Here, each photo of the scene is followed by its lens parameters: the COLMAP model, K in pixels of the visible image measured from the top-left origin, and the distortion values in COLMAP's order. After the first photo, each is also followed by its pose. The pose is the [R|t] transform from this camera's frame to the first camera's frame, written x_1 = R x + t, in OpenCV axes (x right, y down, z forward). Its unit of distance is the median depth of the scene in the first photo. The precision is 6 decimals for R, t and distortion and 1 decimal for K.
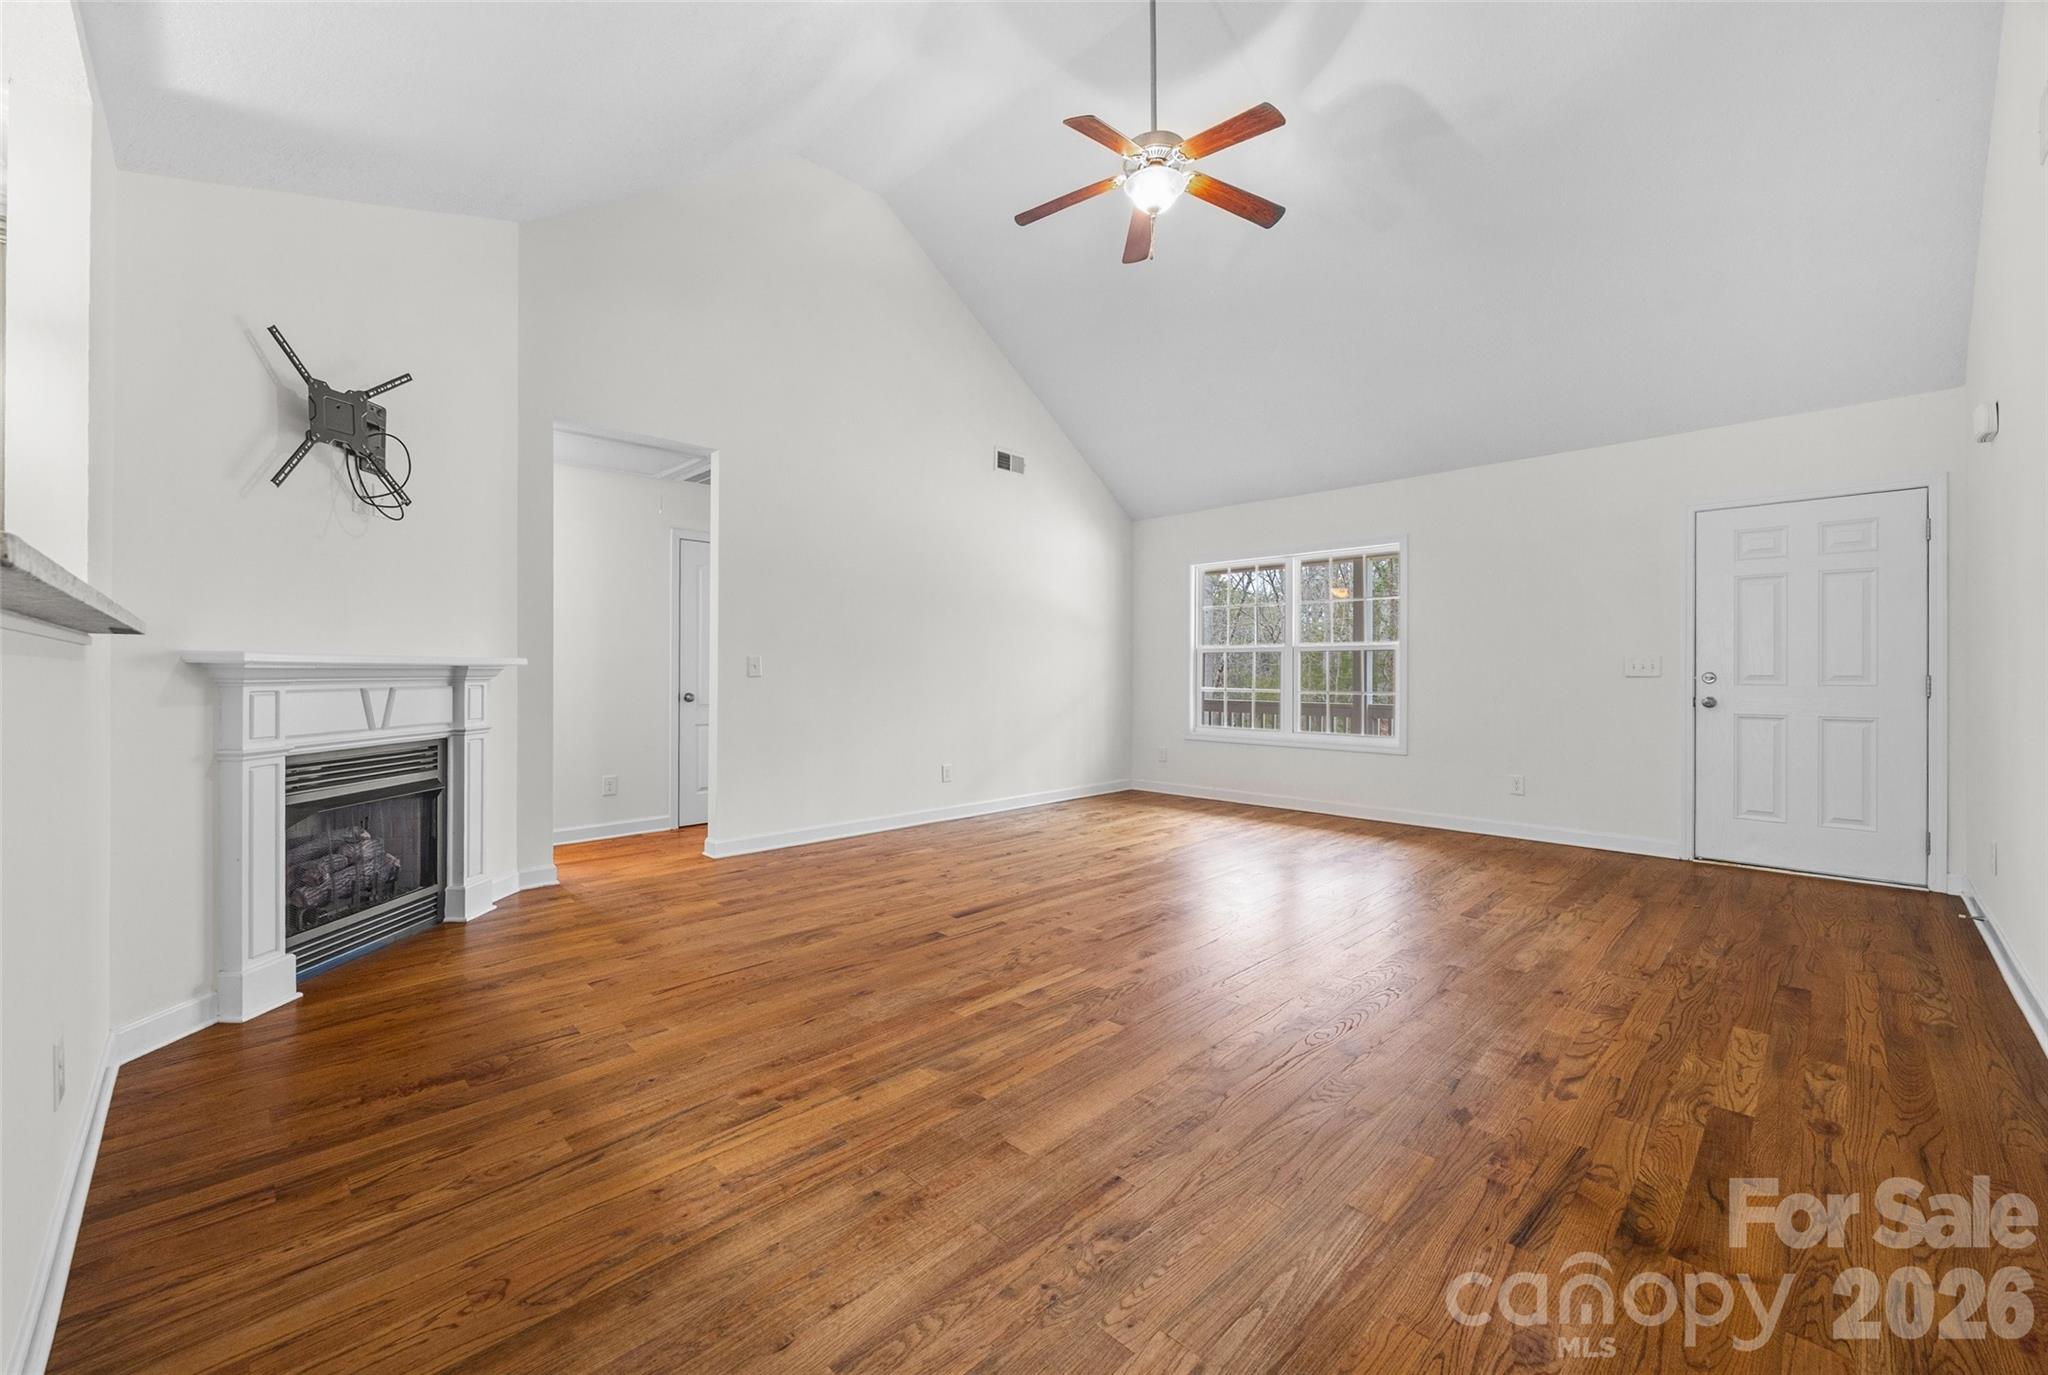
lens RADIAL K [[795.9, 0, 1002.3], [0, 795.9, 672.3], [0, 0, 1]] dist [-0.001144, 0.000036]
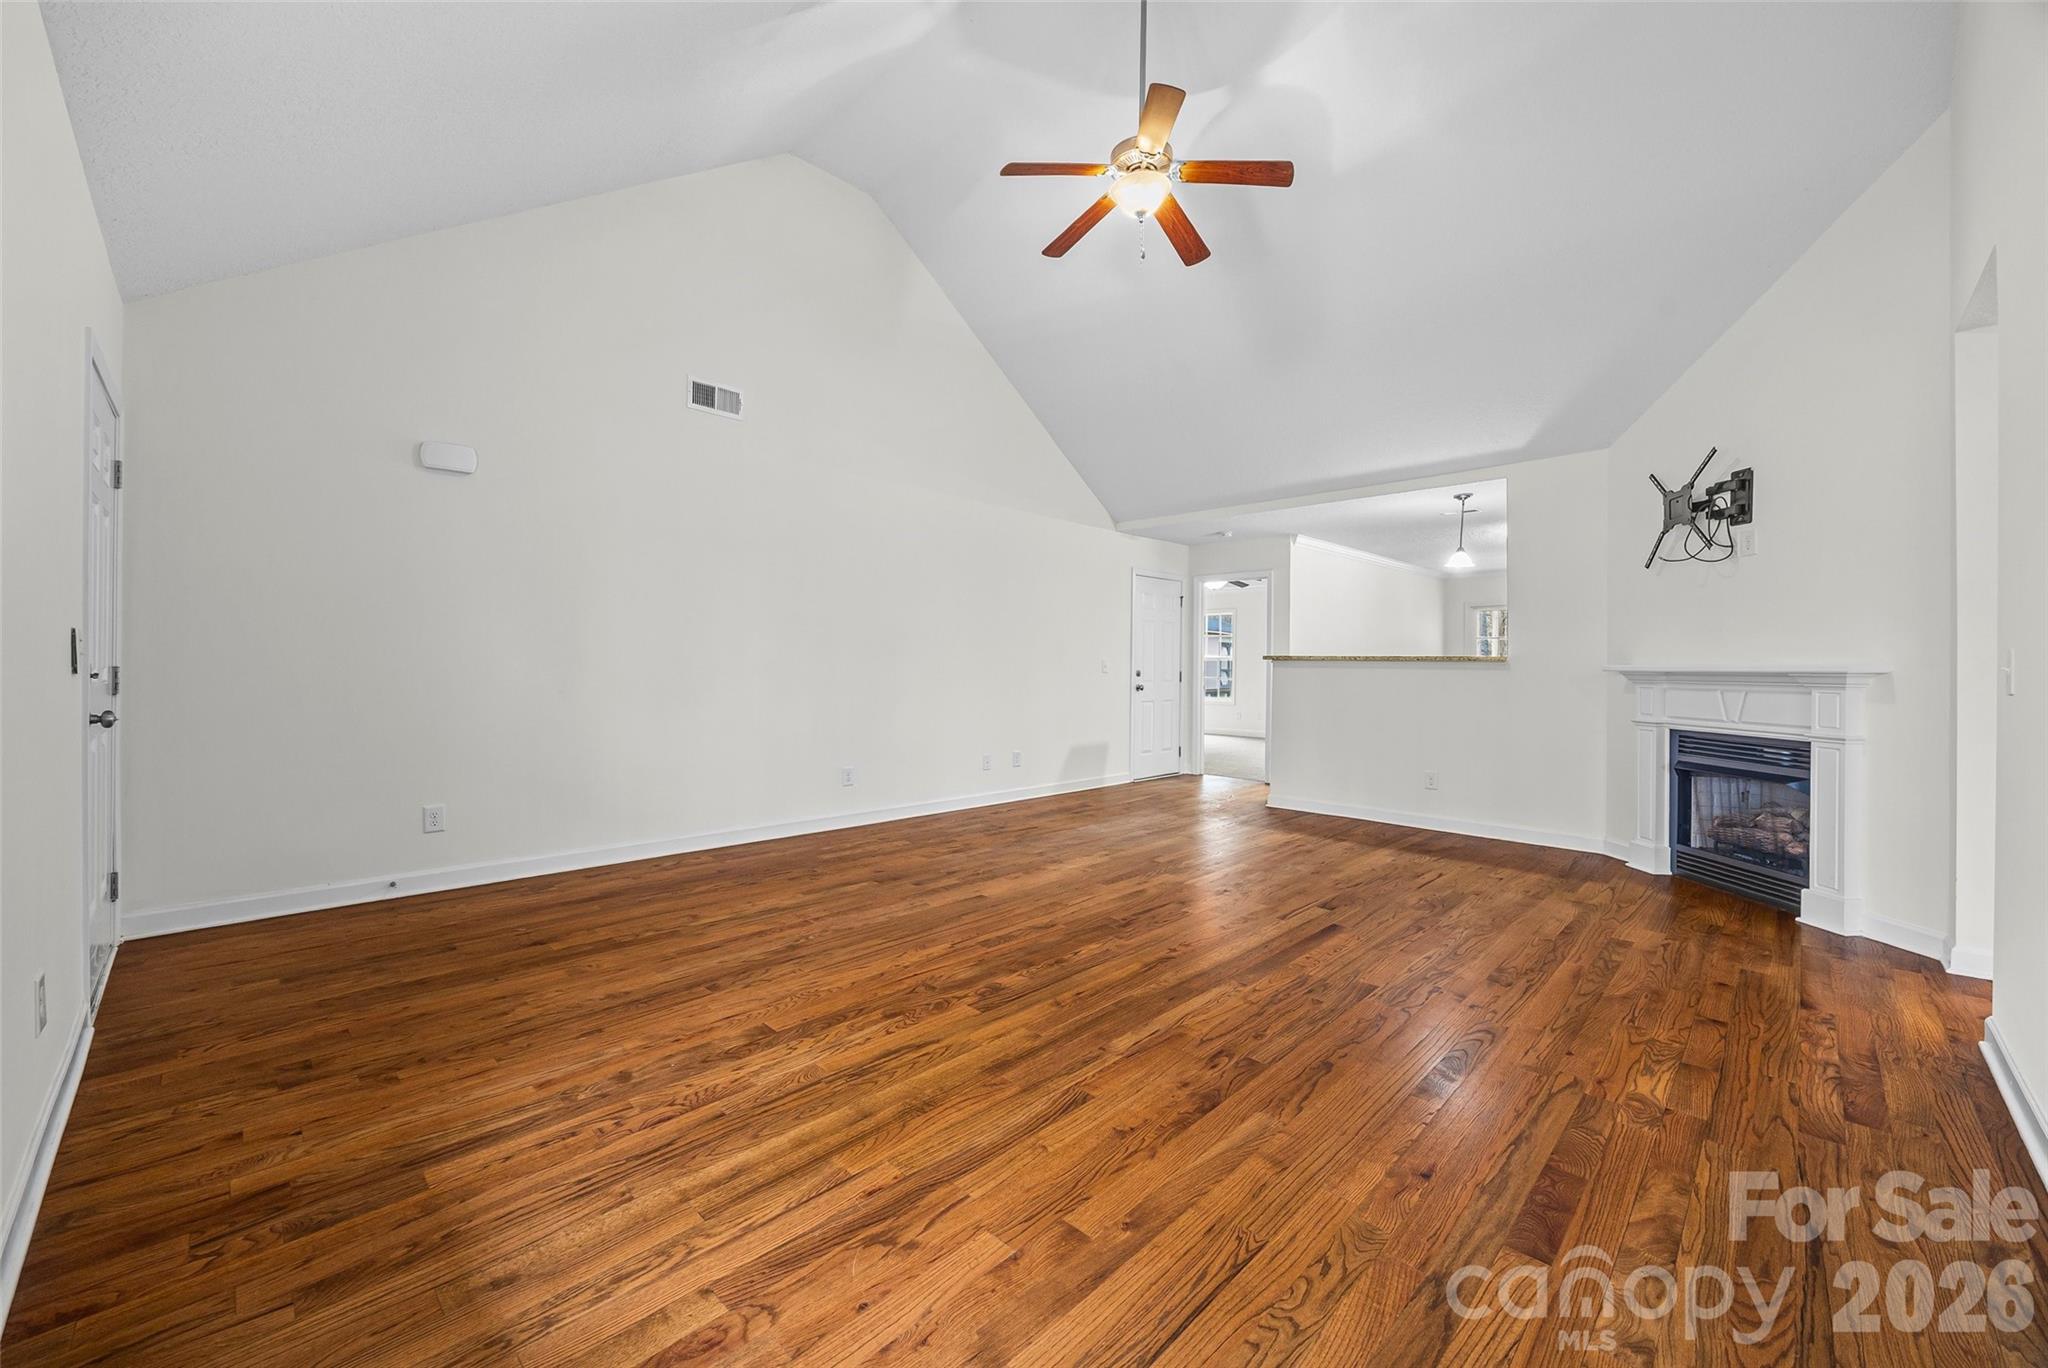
lens RADIAL K [[795.9, 0, 1002.3], [0, 795.9, 668.8], [0, 0, 1]] dist [-0.001144, 0.000036]
pose [[-0.999921, -0.010194, -0.007312, 0.372686], [-0.010206, 0.999947, 0.001639, -0.004577], [0.007295, 0.001714, -0.999972, 2.031945]]
